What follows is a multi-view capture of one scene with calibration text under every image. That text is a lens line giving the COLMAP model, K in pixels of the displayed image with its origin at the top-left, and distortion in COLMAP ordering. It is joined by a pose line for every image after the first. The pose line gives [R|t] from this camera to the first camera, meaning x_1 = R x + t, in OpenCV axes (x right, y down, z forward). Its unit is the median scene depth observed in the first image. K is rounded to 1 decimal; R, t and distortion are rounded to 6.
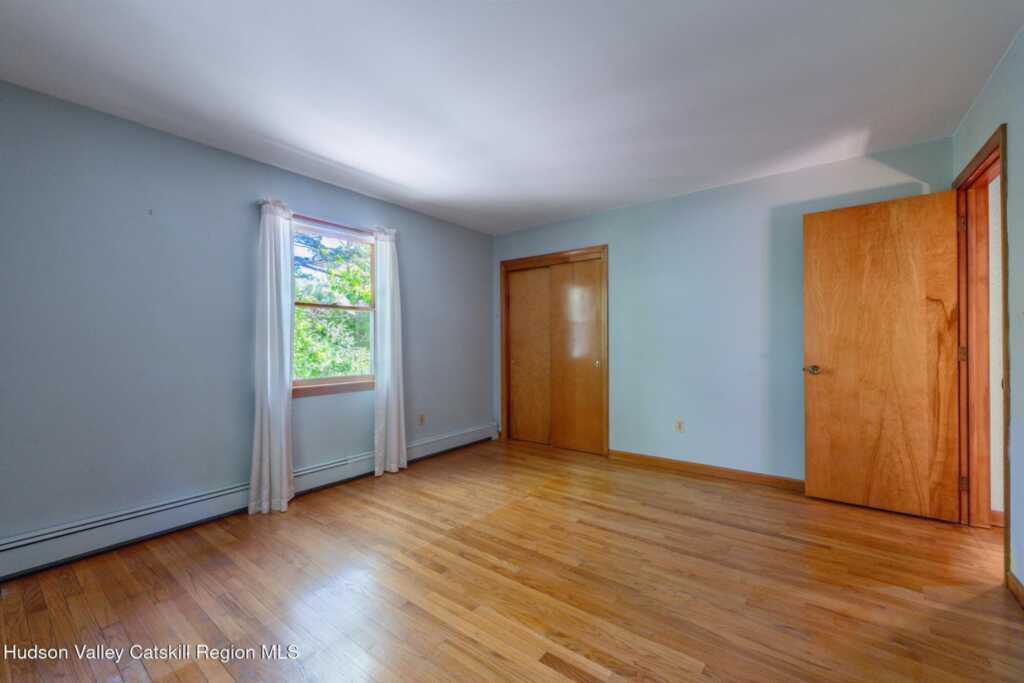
lens RADIAL K [[409.4, 0, 506.7], [0, 409.4, 345.5], [0, 0, 1]] dist [-0.000042, 0.000013]
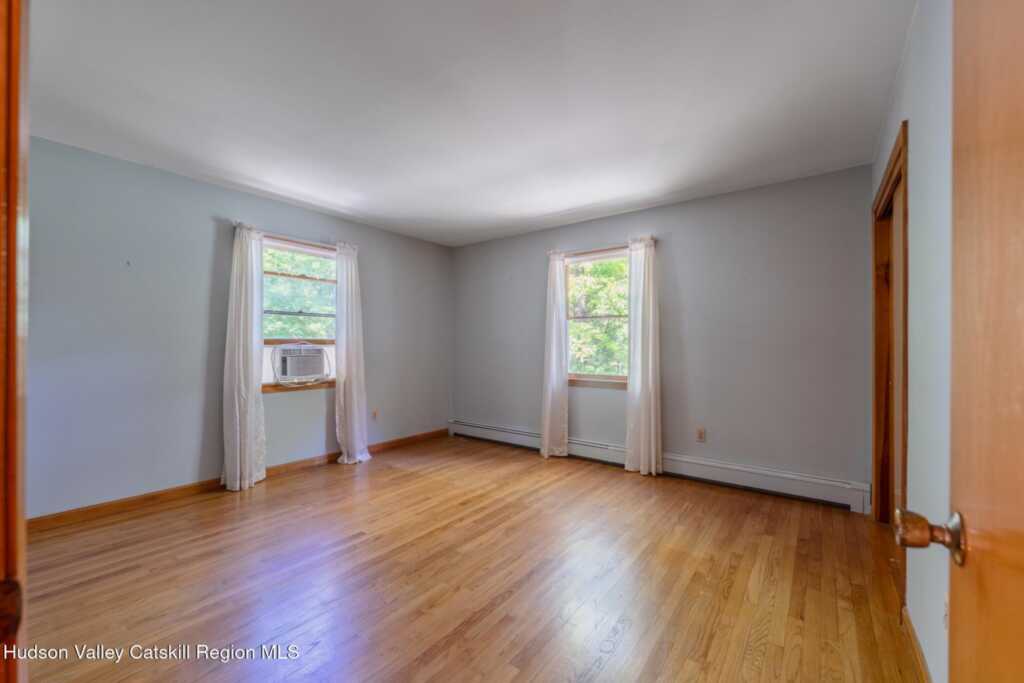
lens RADIAL K [[409.4, 0, 506.7], [0, 409.4, 345.5], [0, 0, 1]] dist [-0.000042, 0.000013]
pose [[0.014855, 0.005469, -0.999875, 0.874191], [-0.010781, 0.999928, 0.005309, -0.014614], [0.999832, 0.010700, 0.014913, 0.764105]]
